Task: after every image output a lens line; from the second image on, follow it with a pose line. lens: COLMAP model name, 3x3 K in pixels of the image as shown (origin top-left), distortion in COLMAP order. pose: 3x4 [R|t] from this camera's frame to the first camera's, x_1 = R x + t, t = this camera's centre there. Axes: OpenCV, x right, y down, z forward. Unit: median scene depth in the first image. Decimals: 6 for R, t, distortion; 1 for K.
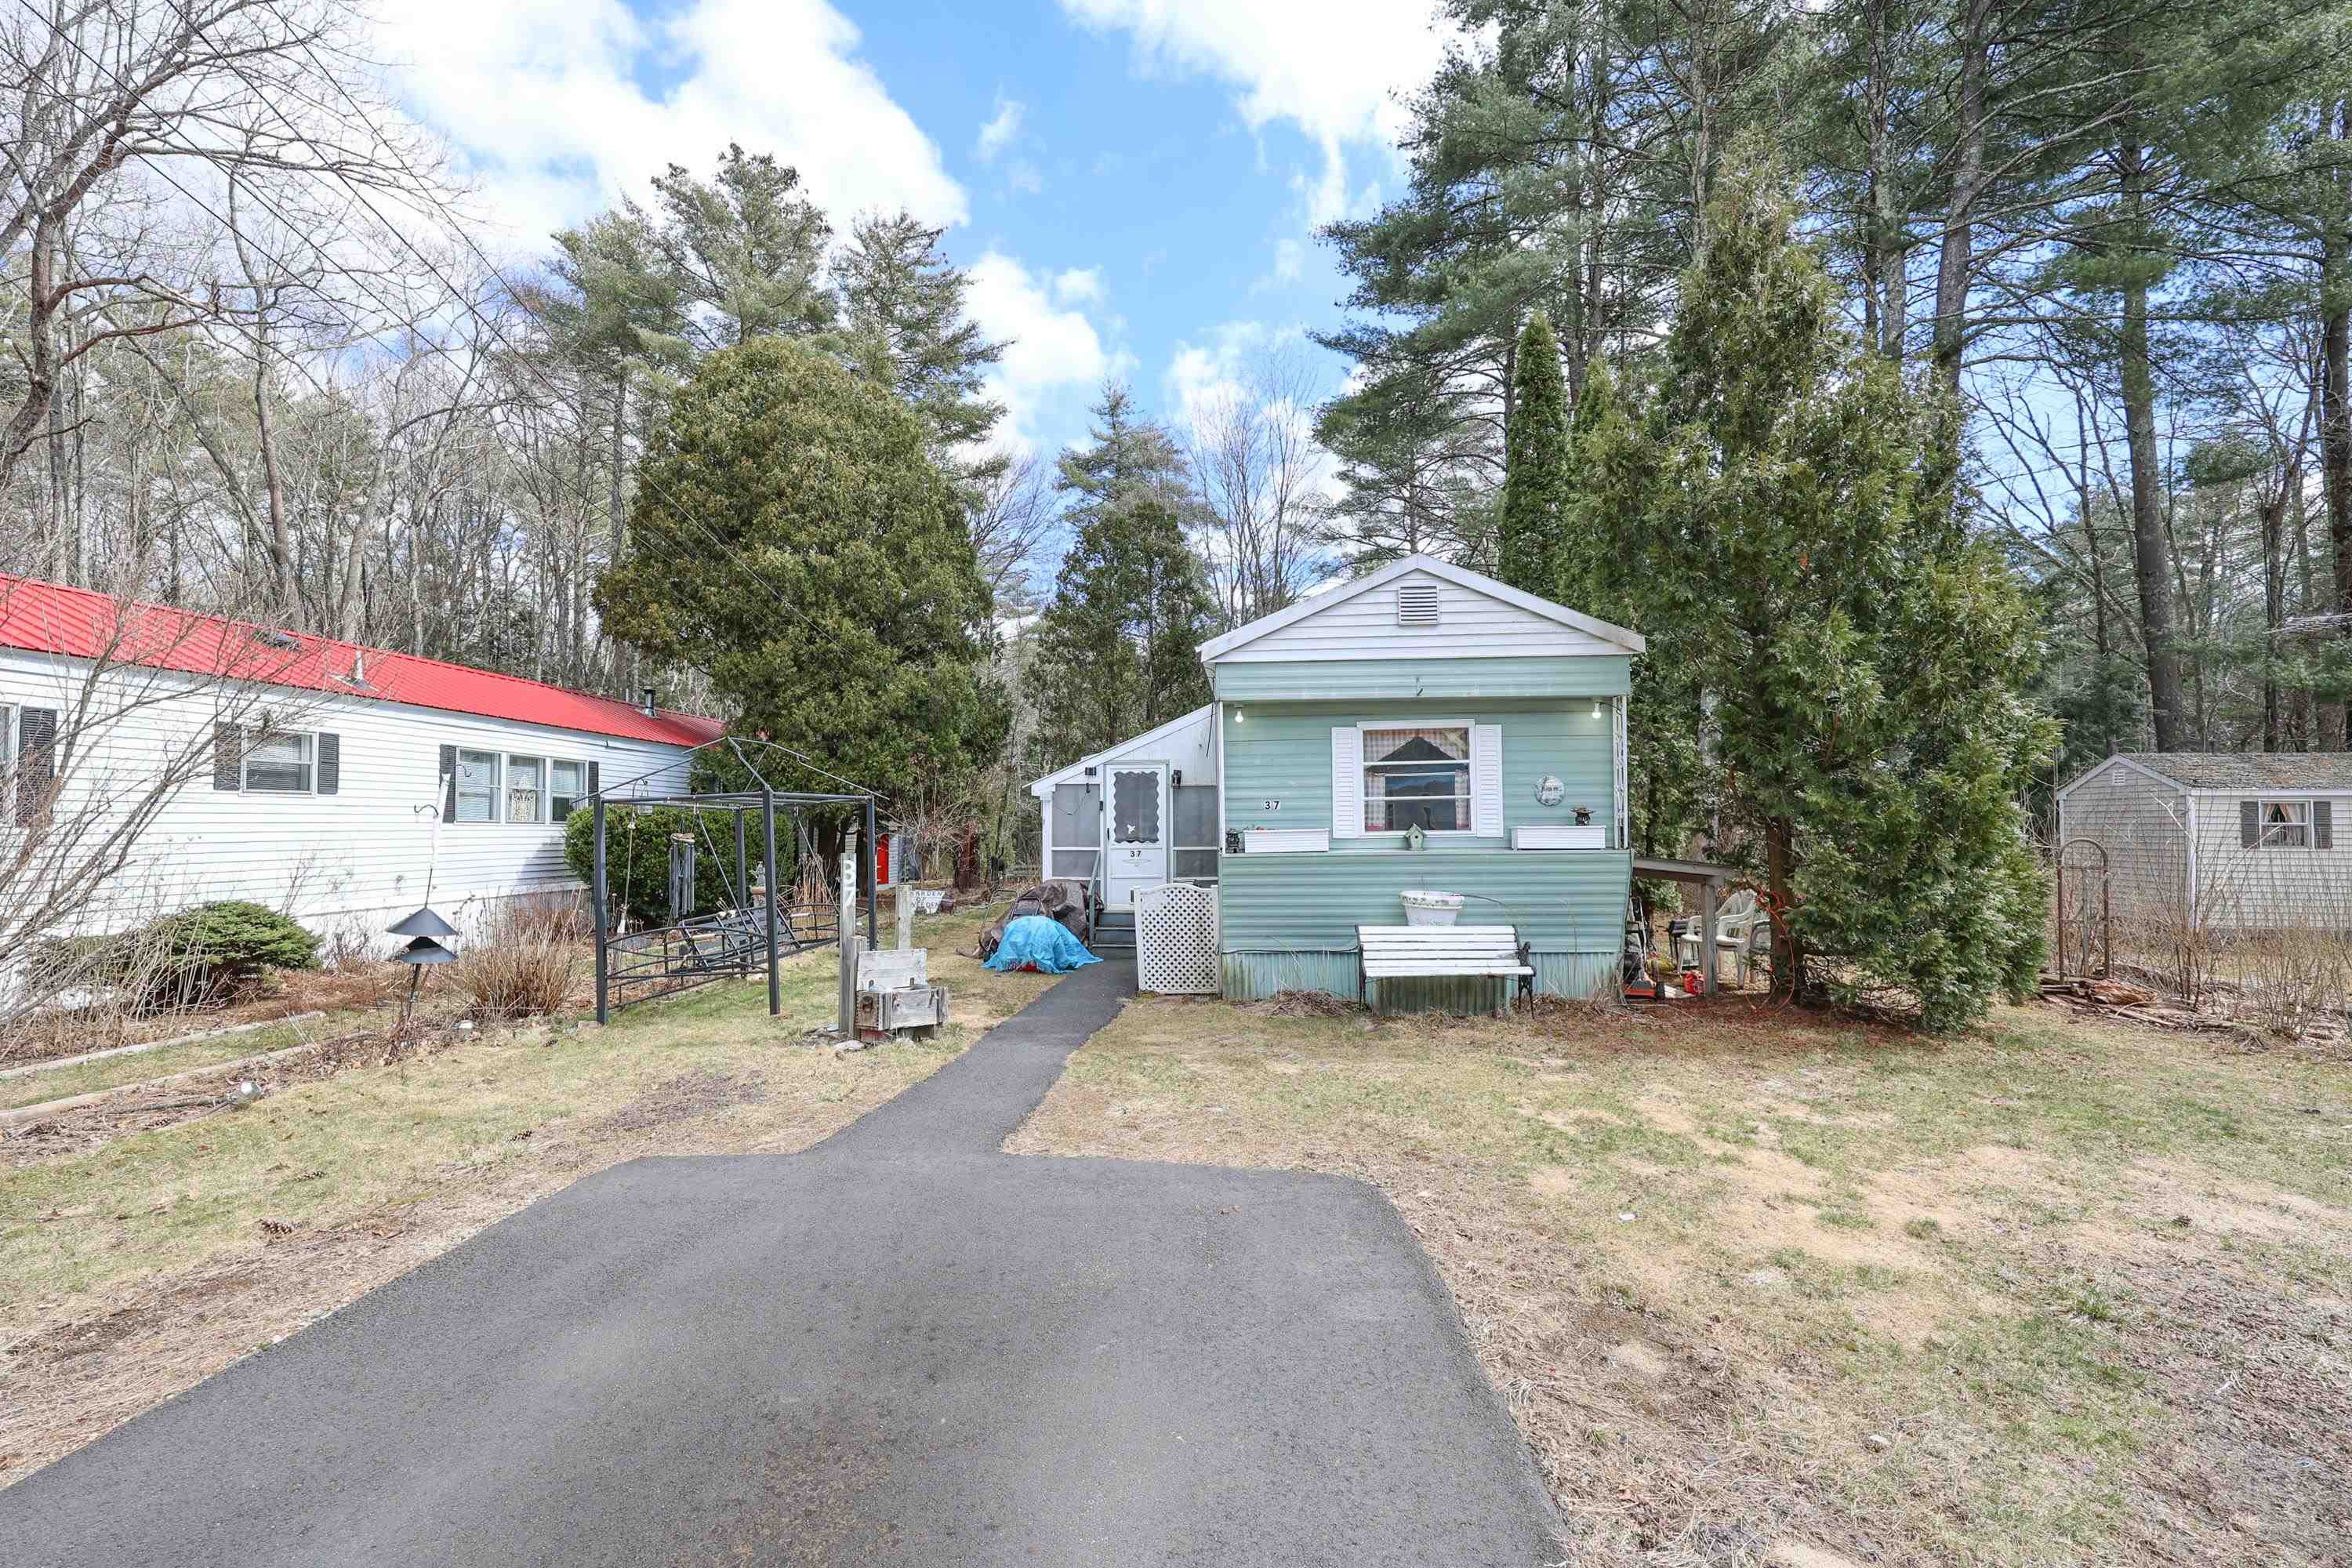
lens RADIAL K [[933.7, 0, 1176.0], [0, 933.7, 784.0], [0, 0, 1]] dist [-0.008315, 0.000228]
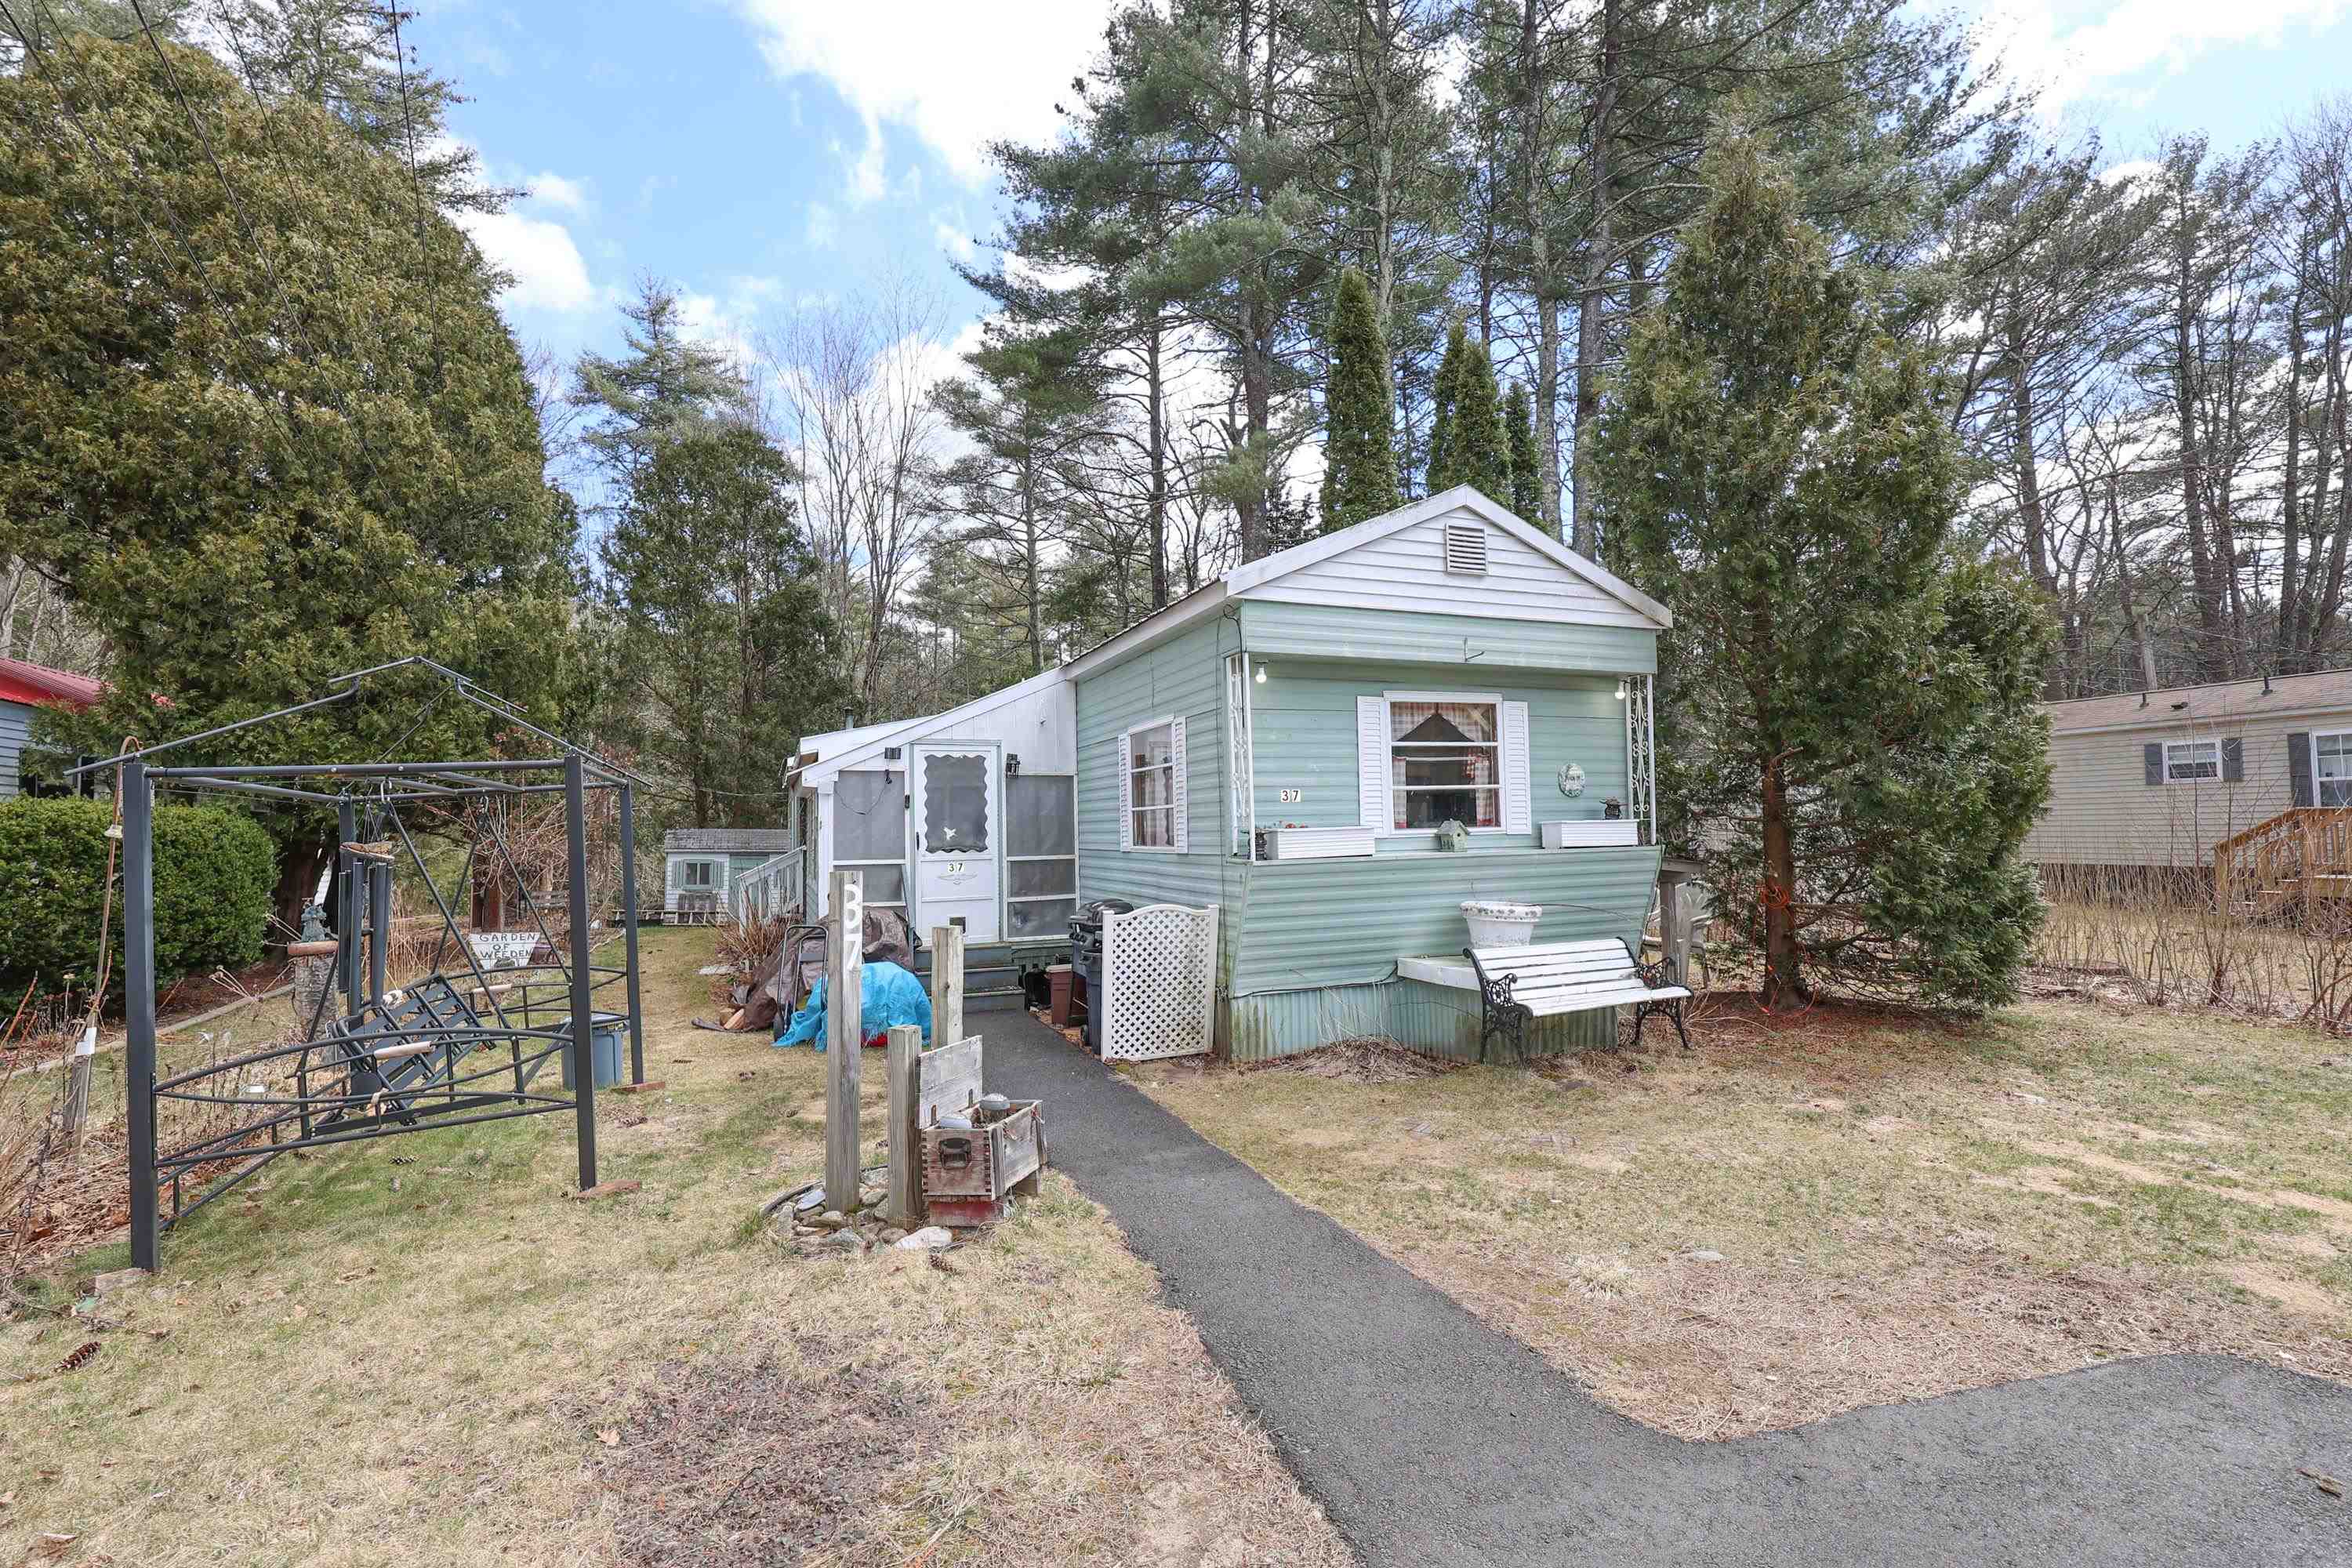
lens RADIAL K [[1002.0, 0, 1176.0], [0, 1002.0, 784.0], [0, 0, 1]] dist [-0.004045, -0.001038]
pose [[0.899554, 0.007962, 0.436736, -0.231939], [-0.006418, 0.999967, -0.005011, 0.012336], [-0.436762, 0.001705, 0.899576, 0.217650]]
